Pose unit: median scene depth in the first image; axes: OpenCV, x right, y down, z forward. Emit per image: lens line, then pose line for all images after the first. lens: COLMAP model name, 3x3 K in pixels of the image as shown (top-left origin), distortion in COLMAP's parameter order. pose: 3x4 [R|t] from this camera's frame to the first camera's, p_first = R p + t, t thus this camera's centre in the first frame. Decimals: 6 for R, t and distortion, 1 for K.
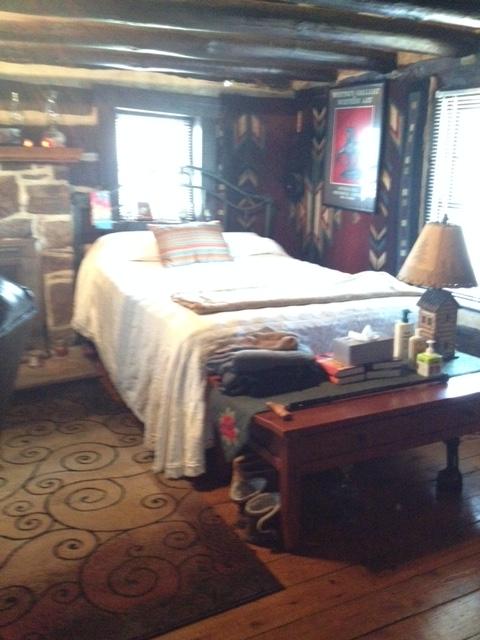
lens RADIAL K [[612.1, 0, 240.0], [0, 612.1, 320.0], [0, 0, 1]] dist [0.152887, -0.304482]
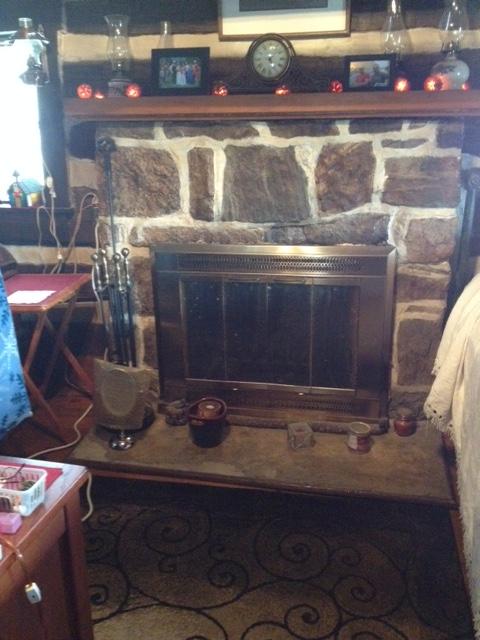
lens RADIAL K [[612.1, 0, 240.0], [0, 612.1, 320.0], [0, 0, 1]] dist [0.152887, -0.304482]
pose [[0.783943, 0.175673, -0.595460, -0.070244], [-0.137443, 0.984441, 0.109481, -0.106657], [0.605428, -0.003985, 0.795890, 0.429440]]
